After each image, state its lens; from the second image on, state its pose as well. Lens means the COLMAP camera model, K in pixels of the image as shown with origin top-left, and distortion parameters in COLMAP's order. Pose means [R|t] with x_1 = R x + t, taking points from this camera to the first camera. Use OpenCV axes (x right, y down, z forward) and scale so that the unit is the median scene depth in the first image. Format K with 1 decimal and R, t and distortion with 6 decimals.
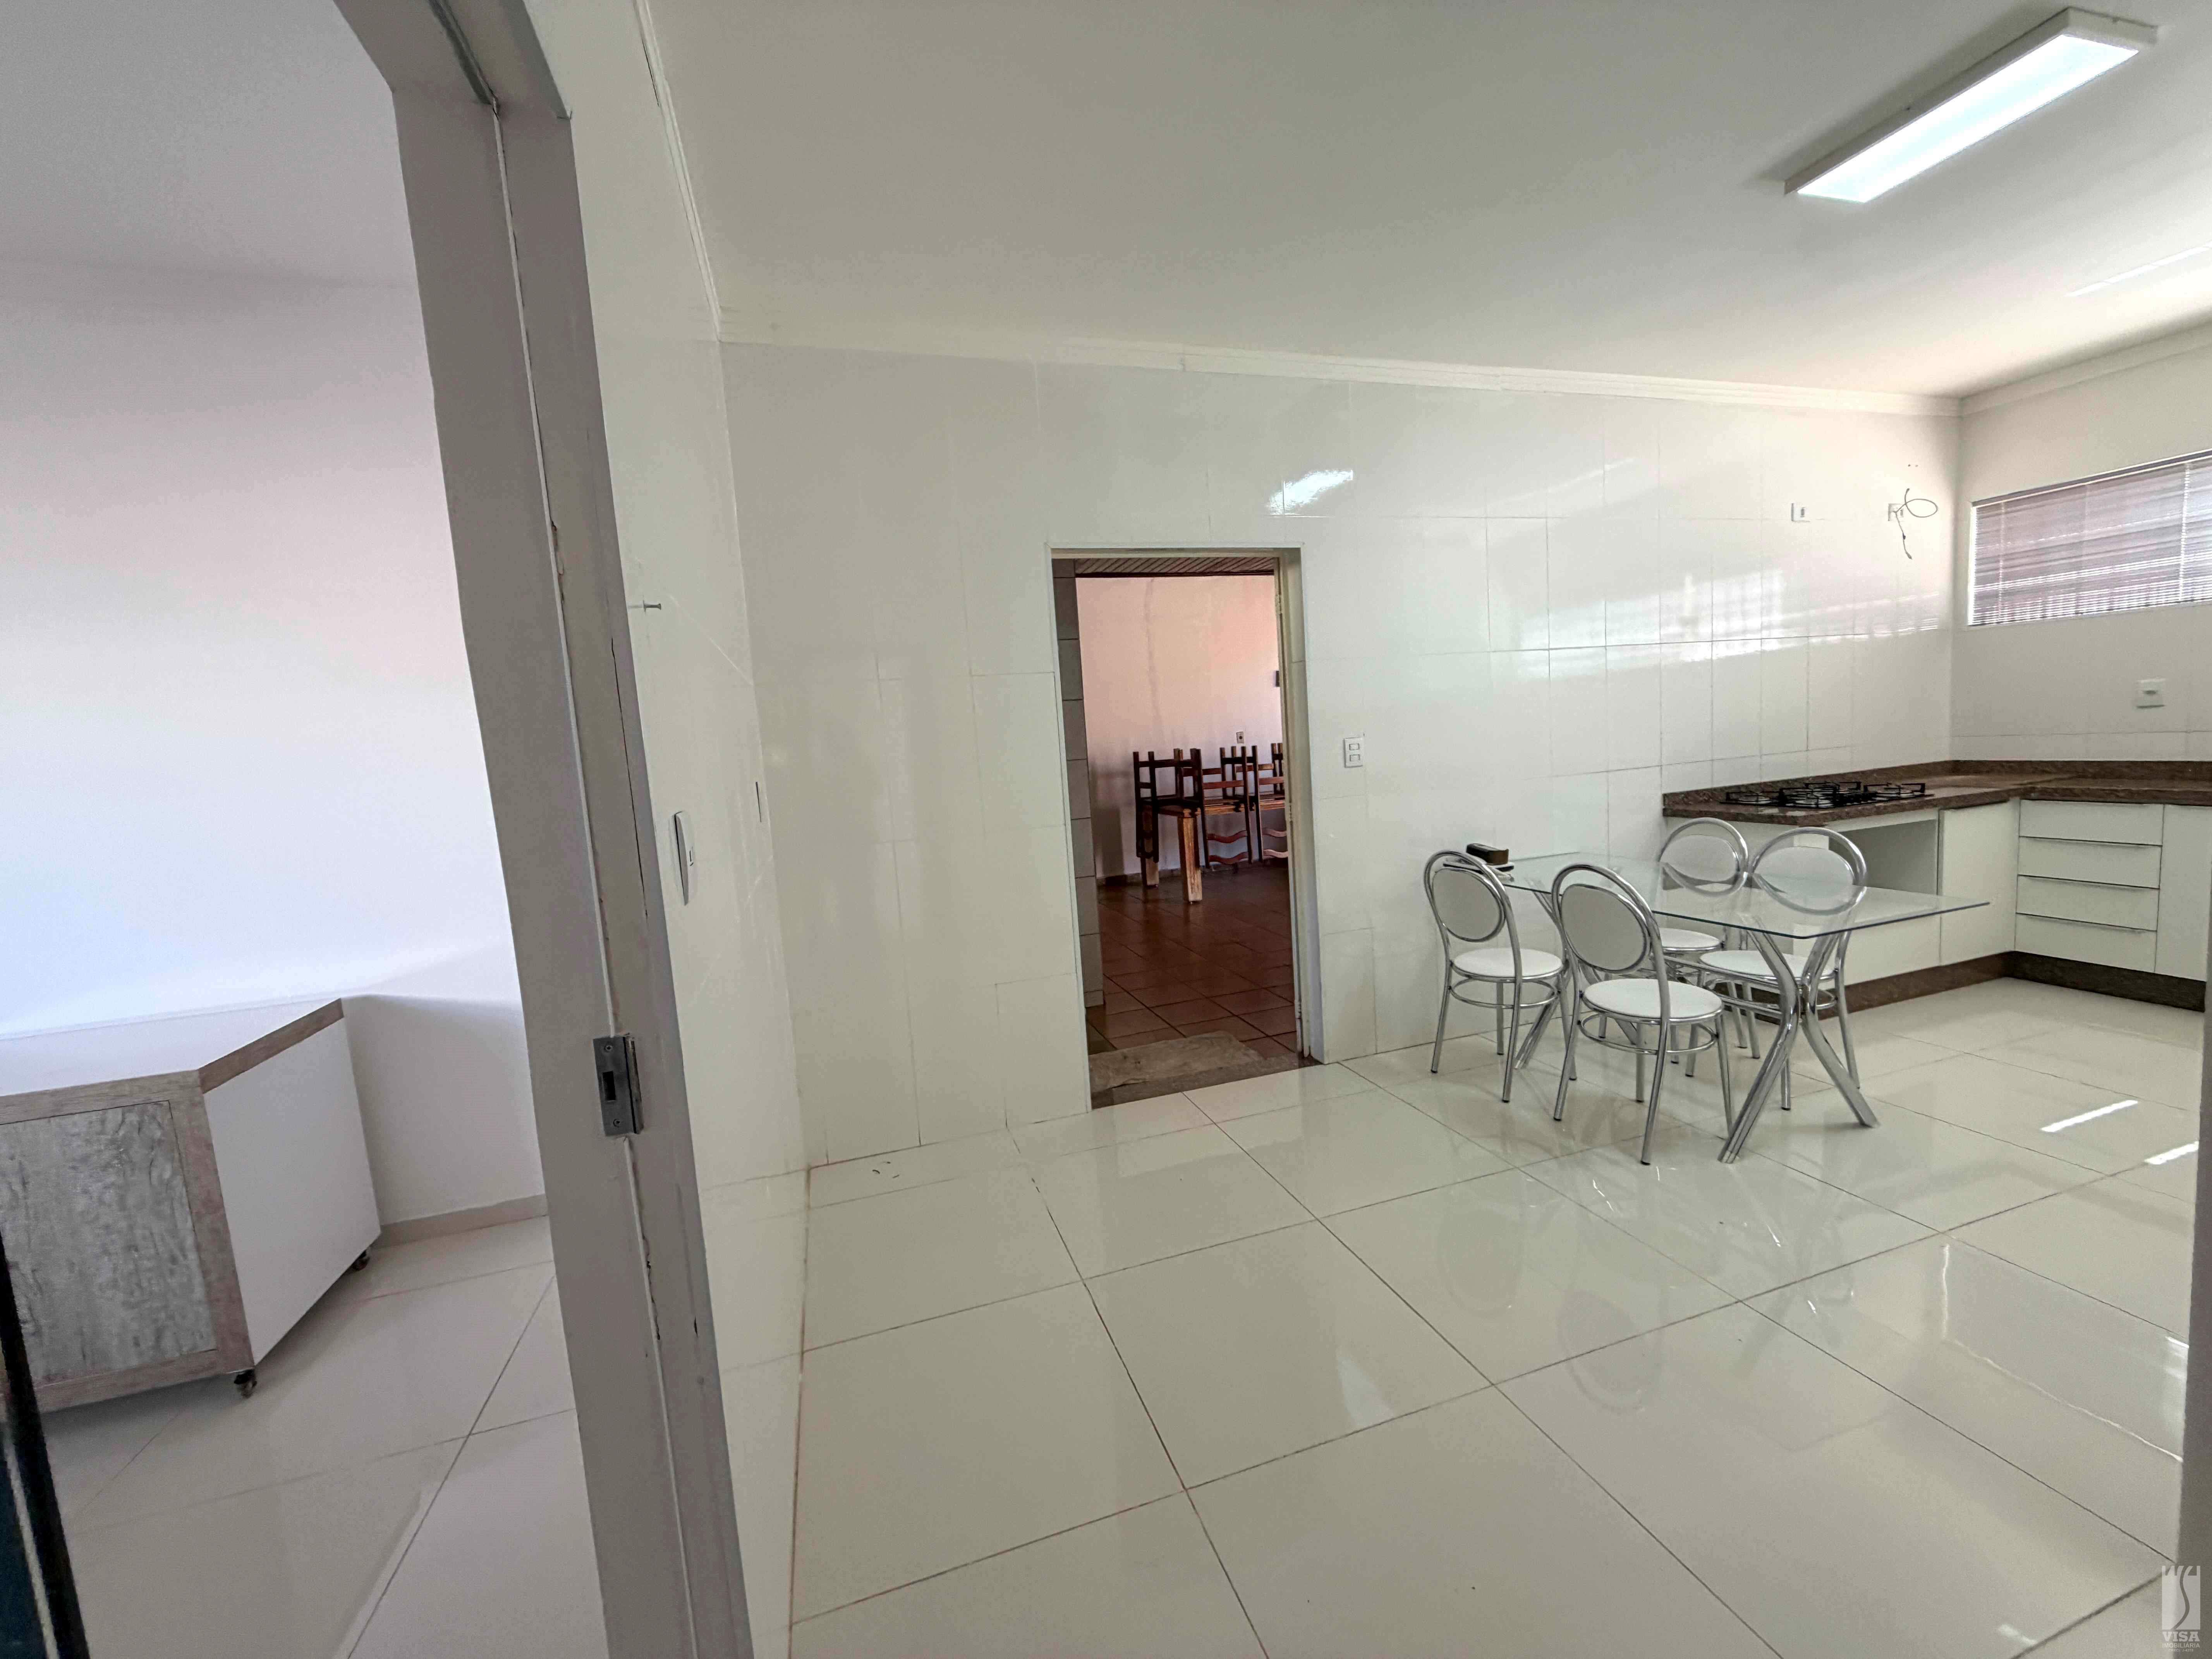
lens RADIAL K [[879.8, 0, 1103.9], [0, 879.8, 825.0], [0, 0, 1]] dist [-0.000202, 0.000527]
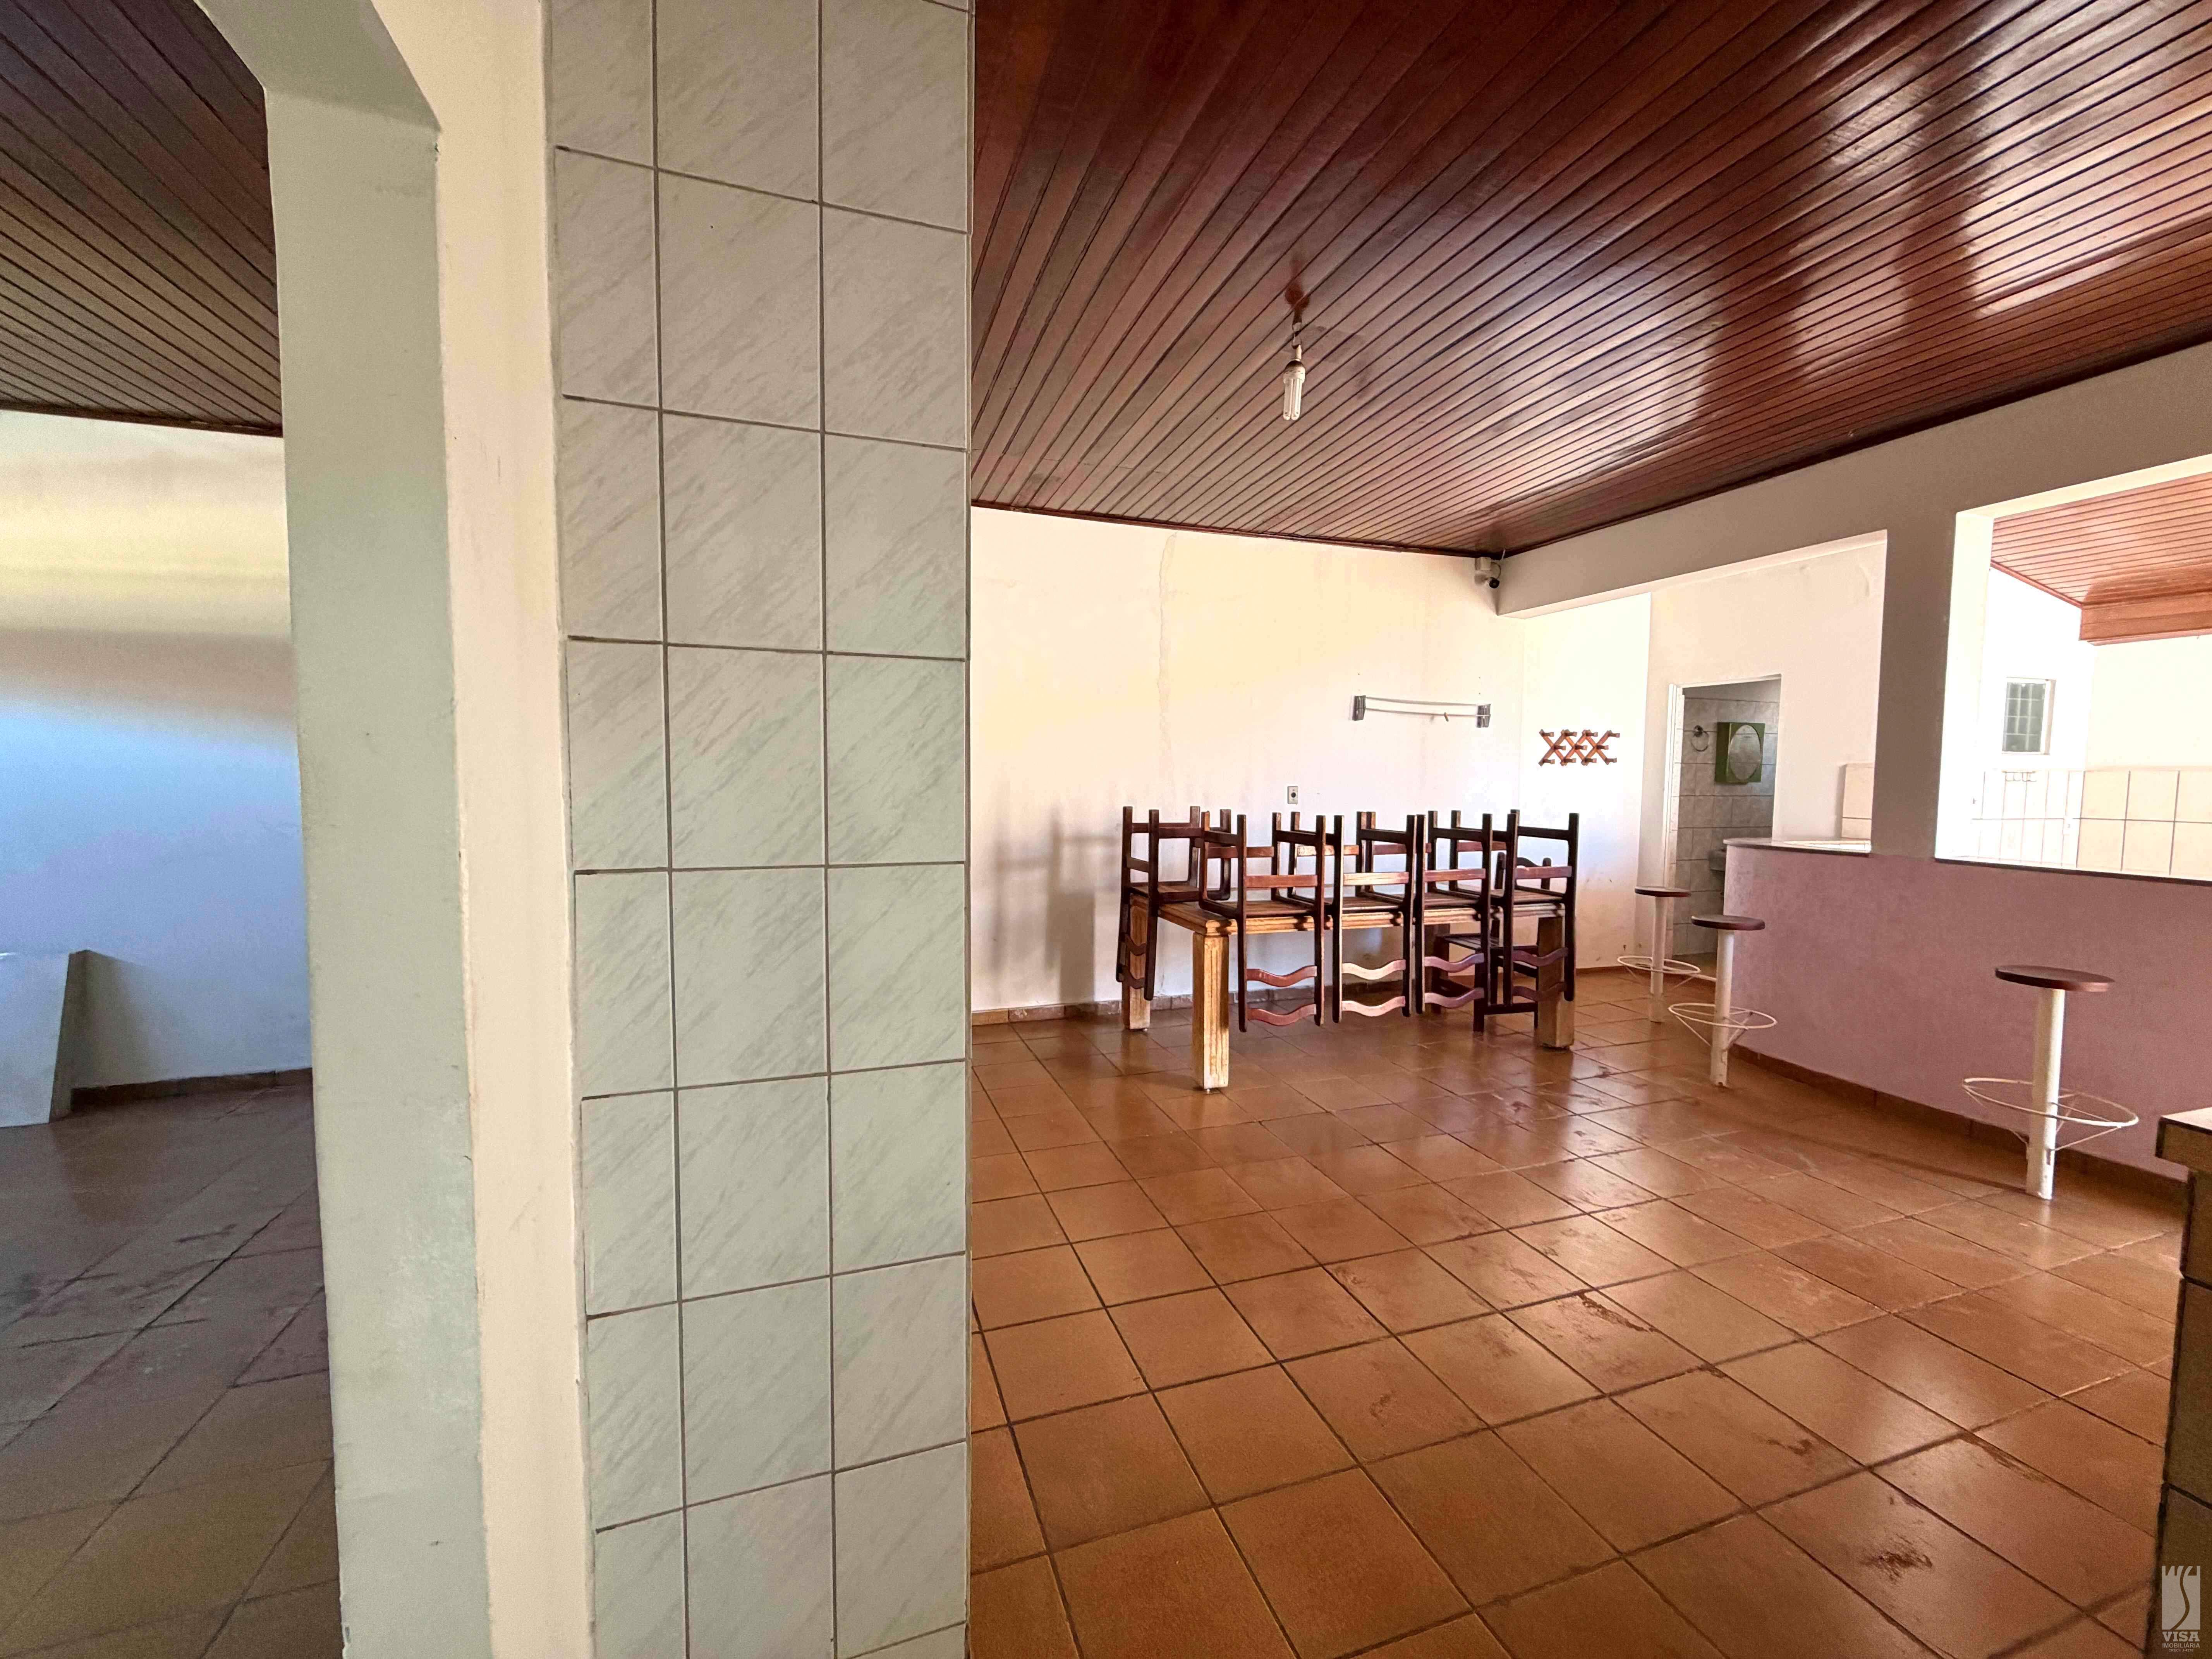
lens RADIAL K [[879.8, 0, 1104.5], [0, 879.8, 830.8], [0, 0, 1]] dist [-0.000202, 0.000527]
pose [[0.996672, 0.079184, 0.019343, 0.023197], [-0.078468, 0.996290, -0.035346, -0.102554], [-0.022070, 0.033711, 0.999188, 0.925288]]
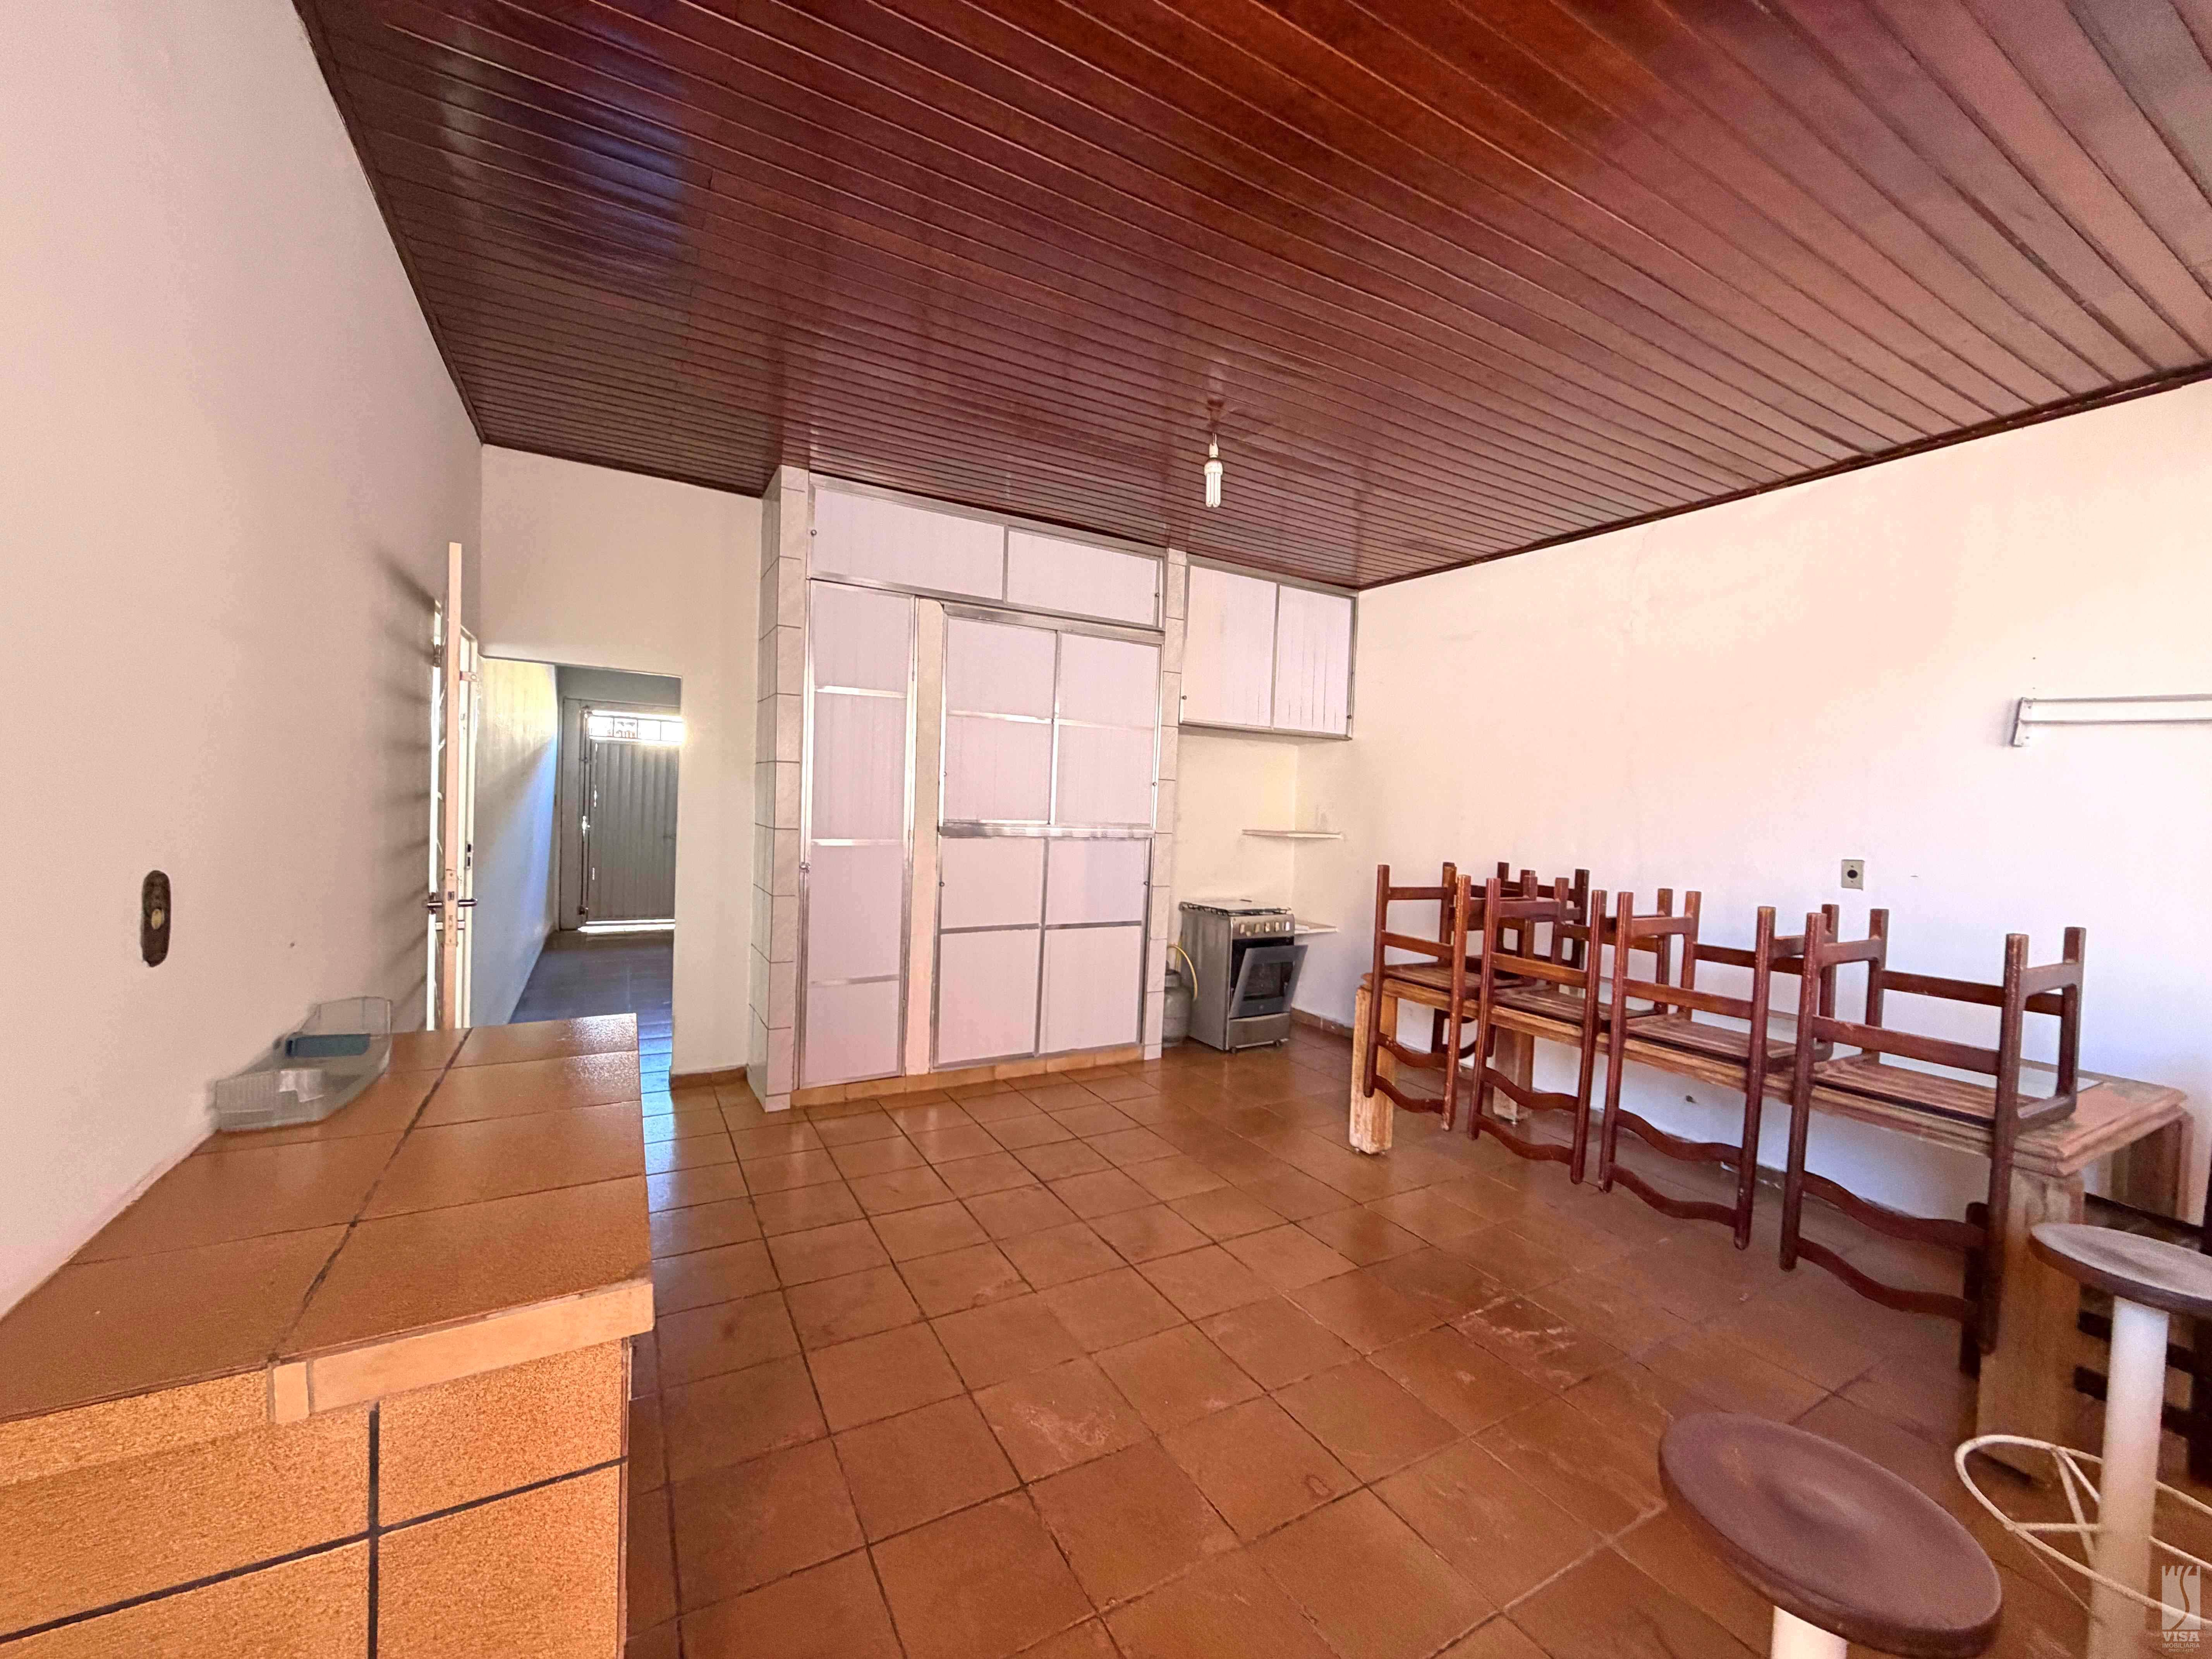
lens RADIAL K [[879.8, 0, 1098.8], [0, 879.8, 834.3], [0, 0, 1]] dist [-0.000202, 0.000527]
pose [[0.184764, 0.114436, -0.976098, 1.172865], [-0.154446, 0.984238, 0.086155, -0.248541], [0.970571, 0.134836, 0.199526, 1.495708]]
